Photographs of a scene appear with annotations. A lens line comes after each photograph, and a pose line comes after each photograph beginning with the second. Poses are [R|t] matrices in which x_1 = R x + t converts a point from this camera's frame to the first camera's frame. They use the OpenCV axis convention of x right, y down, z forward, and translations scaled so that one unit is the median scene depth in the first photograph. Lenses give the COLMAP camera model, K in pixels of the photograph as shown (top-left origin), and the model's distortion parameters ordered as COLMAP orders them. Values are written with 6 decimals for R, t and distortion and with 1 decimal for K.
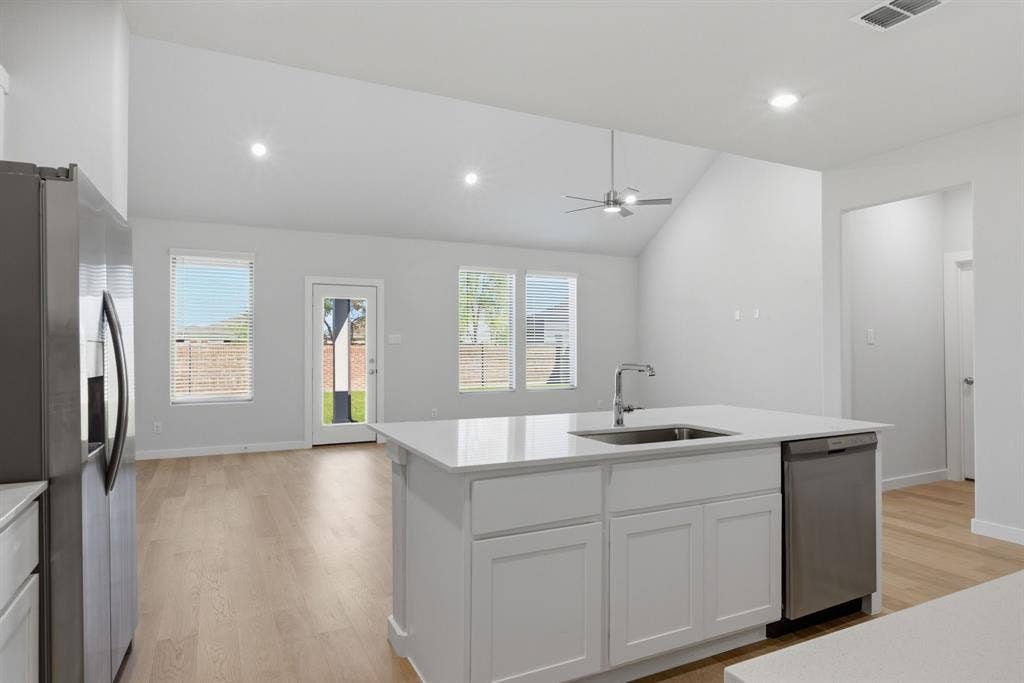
lens RADIAL K [[588.9, 0, 510.7], [0, 588.9, 345.5], [0, 0, 1]] dist [0.004649, 0.001032]
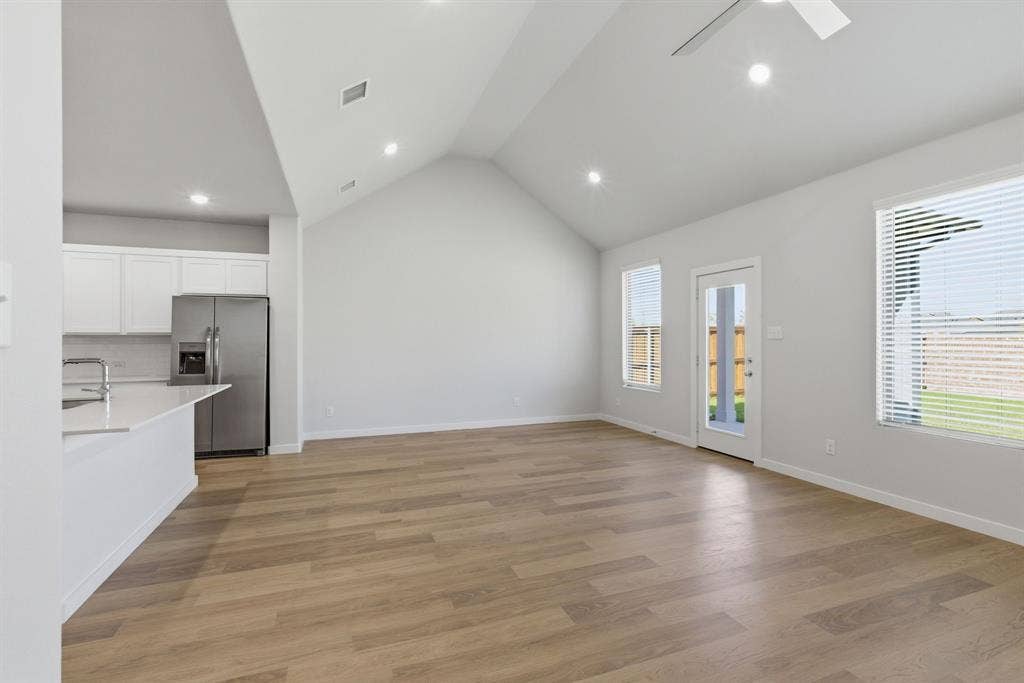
lens RADIAL K [[468.6, 0, 512.5], [0, 468.6, 337.9], [0, 0, 1]] dist [-0.003271, 0.000166]
pose [[-0.120952, -0.008927, -0.992618, 0.458918], [0.005805, 0.999936, -0.009700, 0.000658], [0.992641, -0.006935, -0.120892, 0.805023]]
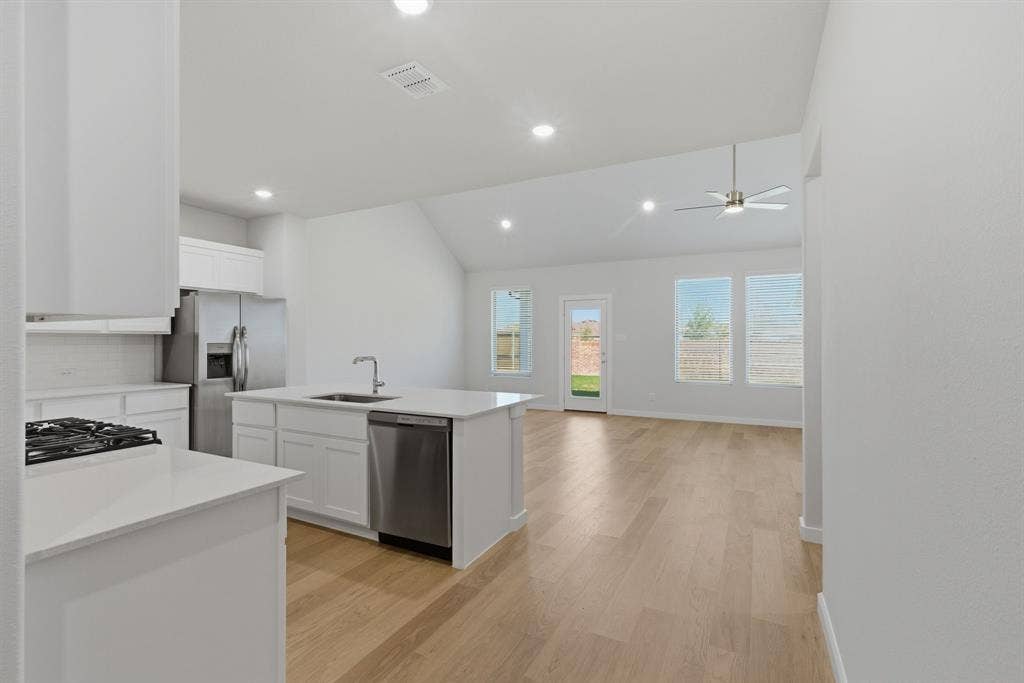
lens RADIAL K [[468.6, 0, 509.6], [0, 468.6, 340.5], [0, 0, 1]] dist [-0.003271, 0.000166]
pose [[0.579905, -0.000160, -0.814684, 0.557664], [0.000747, 1.000000, 0.000336, -0.005509], [0.814684, -0.000803, 0.579905, 0.202262]]
